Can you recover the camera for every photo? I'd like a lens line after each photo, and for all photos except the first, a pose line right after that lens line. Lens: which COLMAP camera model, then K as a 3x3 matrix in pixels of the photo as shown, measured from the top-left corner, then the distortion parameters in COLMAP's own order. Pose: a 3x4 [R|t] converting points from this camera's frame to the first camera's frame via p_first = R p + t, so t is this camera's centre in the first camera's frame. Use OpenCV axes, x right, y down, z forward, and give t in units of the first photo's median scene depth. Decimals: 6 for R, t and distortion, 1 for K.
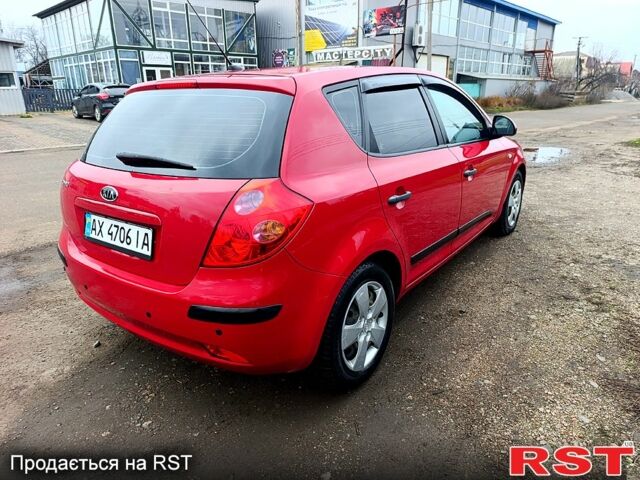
lens RADIAL K [[446.9, 0, 320.0], [0, 446.9, 240.0], [0, 0, 1]] dist [0.001786, -0.004887]
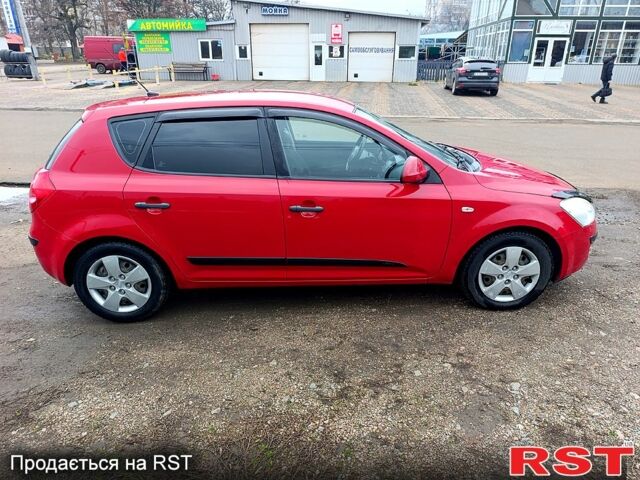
lens RADIAL K [[446.9, 0, 320.0], [0, 446.9, 240.0], [0, 0, 1]] dist [0.001786, -0.004887]
pose [[0.604151, 0.313756, -0.732502, 0.165362], [-0.257885, 0.946739, 0.192823, -0.042505], [0.753987, 0.072407, 0.652886, 0.058093]]
